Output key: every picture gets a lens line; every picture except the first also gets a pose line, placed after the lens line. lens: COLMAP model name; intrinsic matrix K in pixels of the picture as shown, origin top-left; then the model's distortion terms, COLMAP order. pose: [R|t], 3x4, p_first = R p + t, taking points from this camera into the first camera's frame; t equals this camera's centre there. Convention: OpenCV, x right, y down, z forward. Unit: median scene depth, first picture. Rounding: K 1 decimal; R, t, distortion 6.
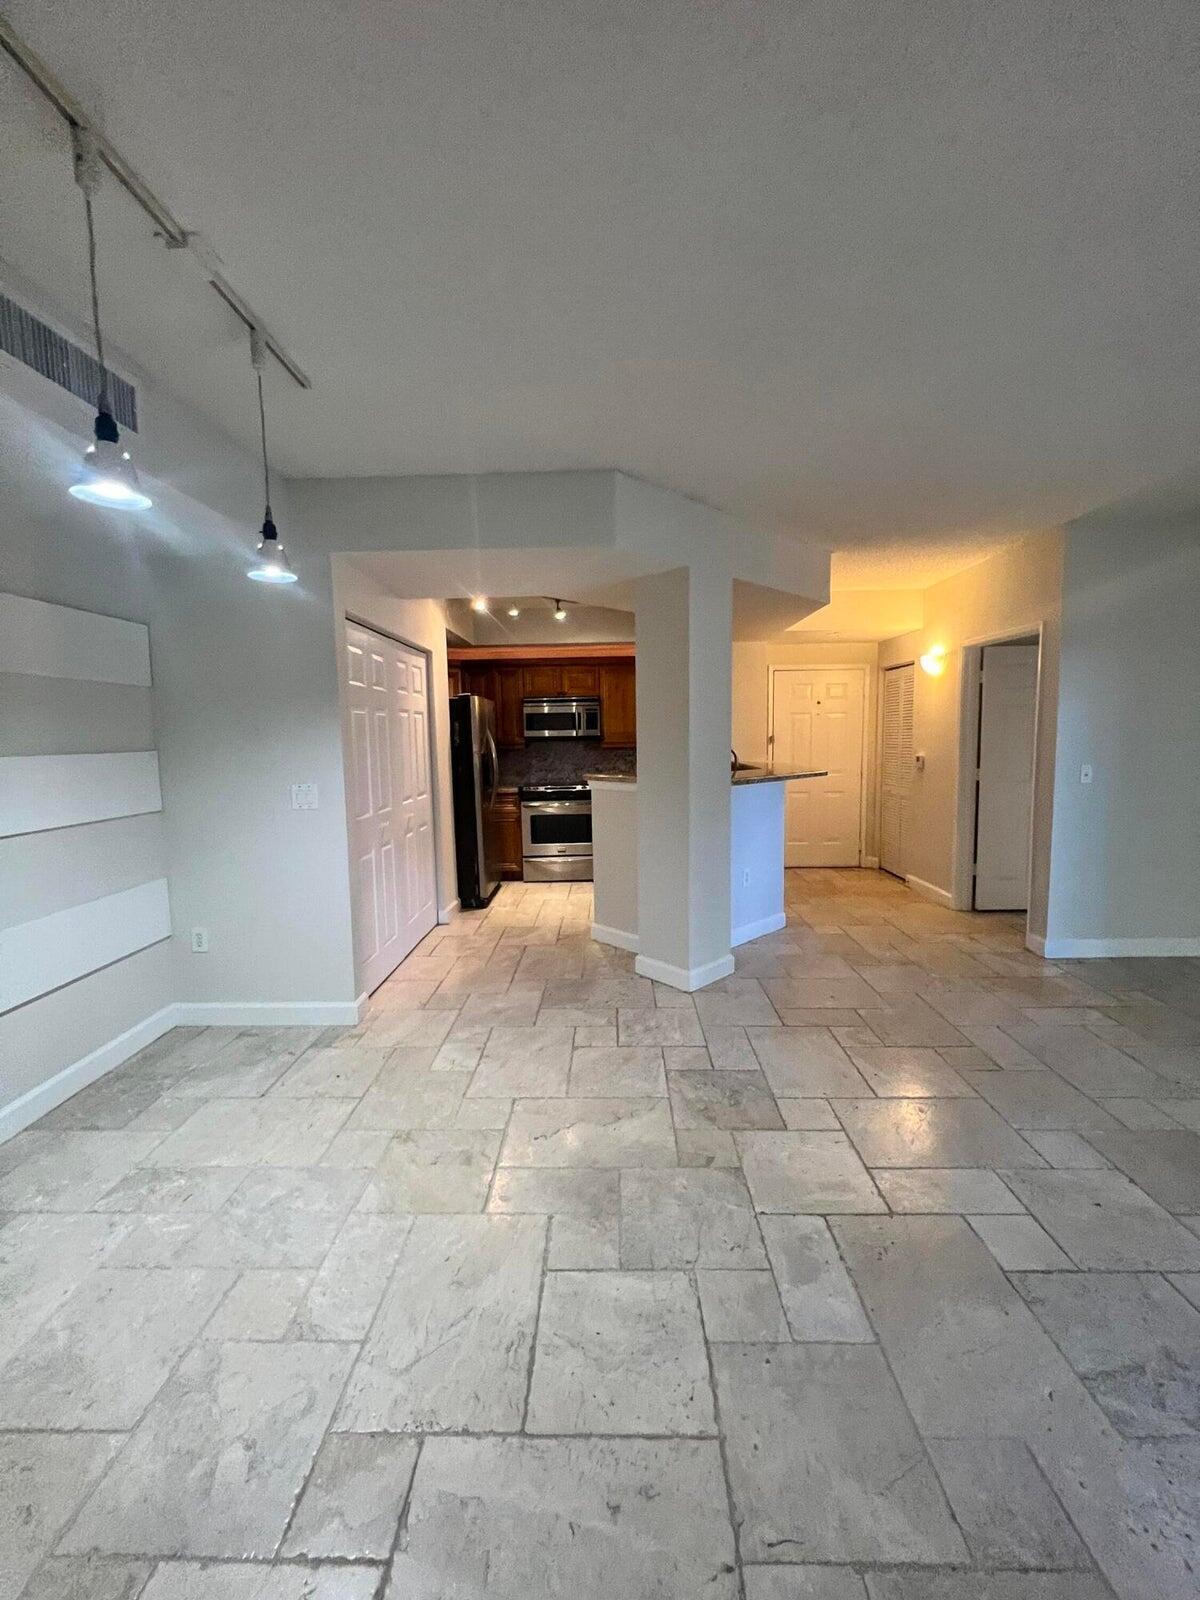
lens RADIAL K [[641.9, 0, 601.1], [0, 641.9, 792.7], [0, 0, 1]] dist [-0.003593, 0.001282]
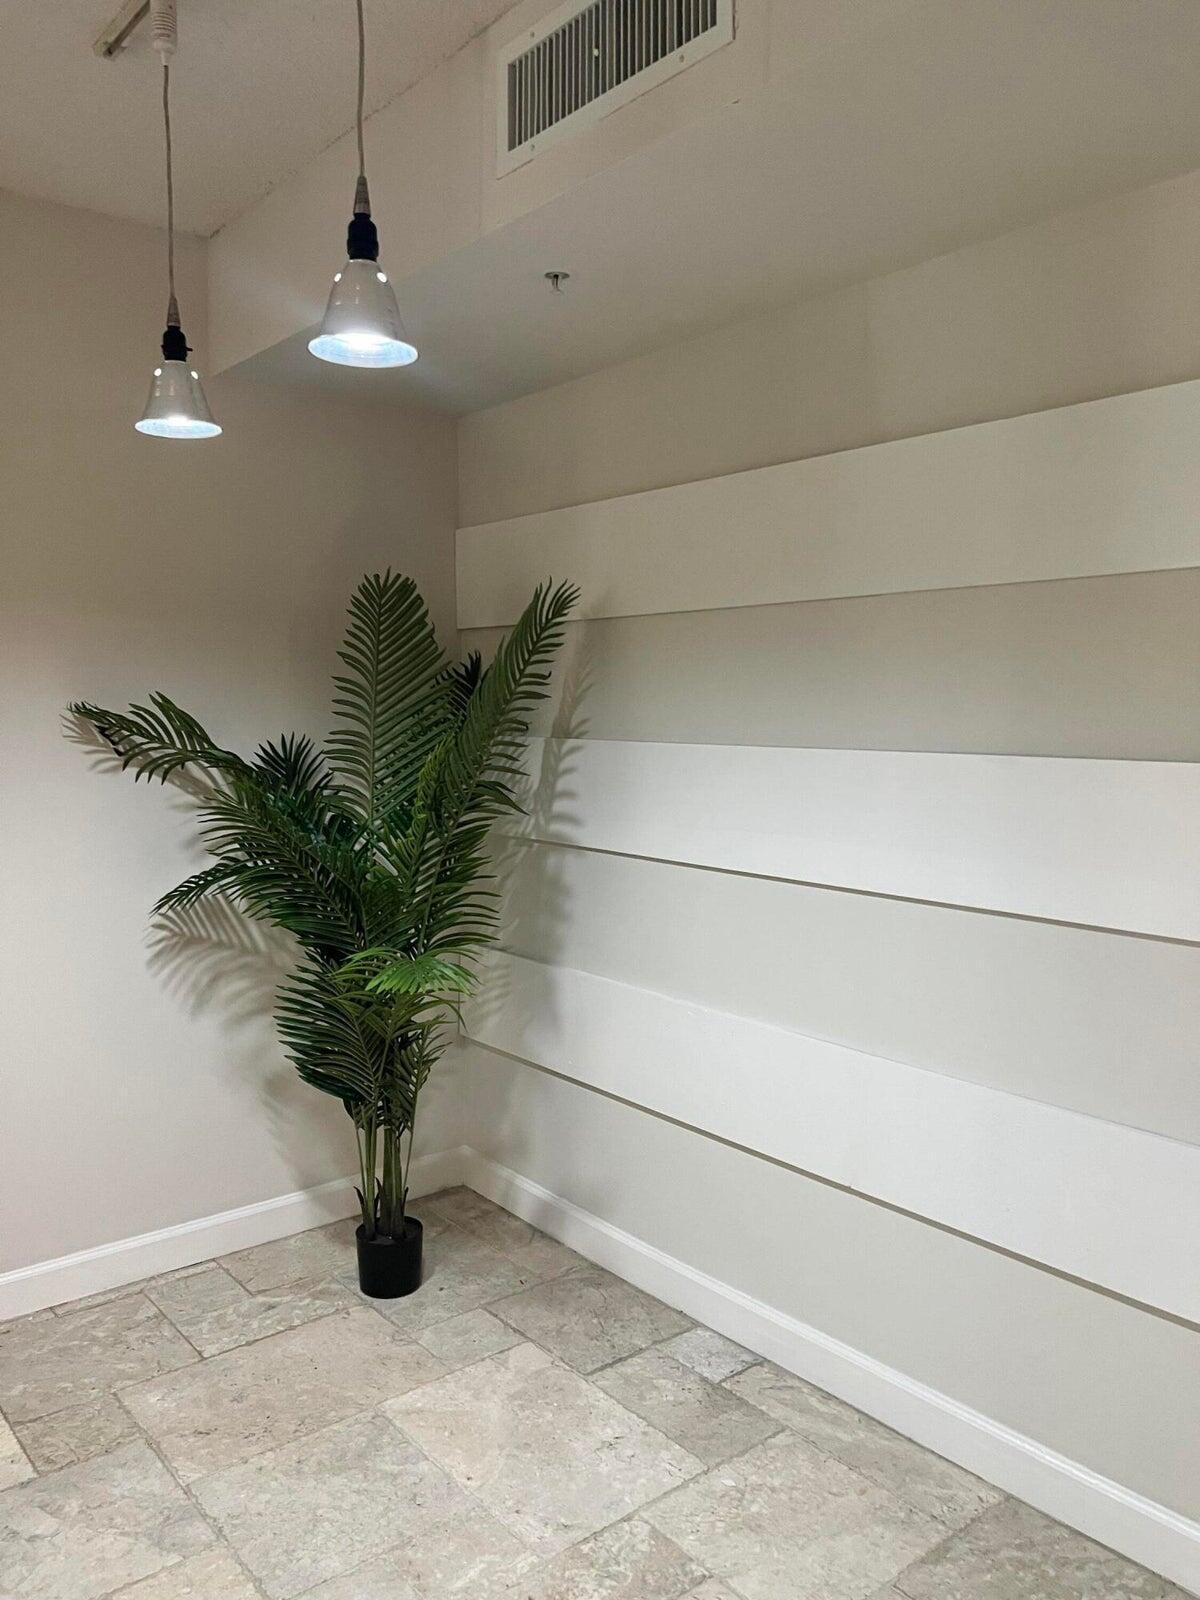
lens RADIAL K [[1205.3, 0, 596.5], [0, 1205.3, 819.4], [0, 0, 1]] dist [0.048607, -0.052558]
pose [[-0.762437, 0.080417, -0.642045, -0.067821], [-0.046243, 0.982938, 0.178029, -0.127925], [0.645408, 0.165426, -0.745710, 1.194482]]
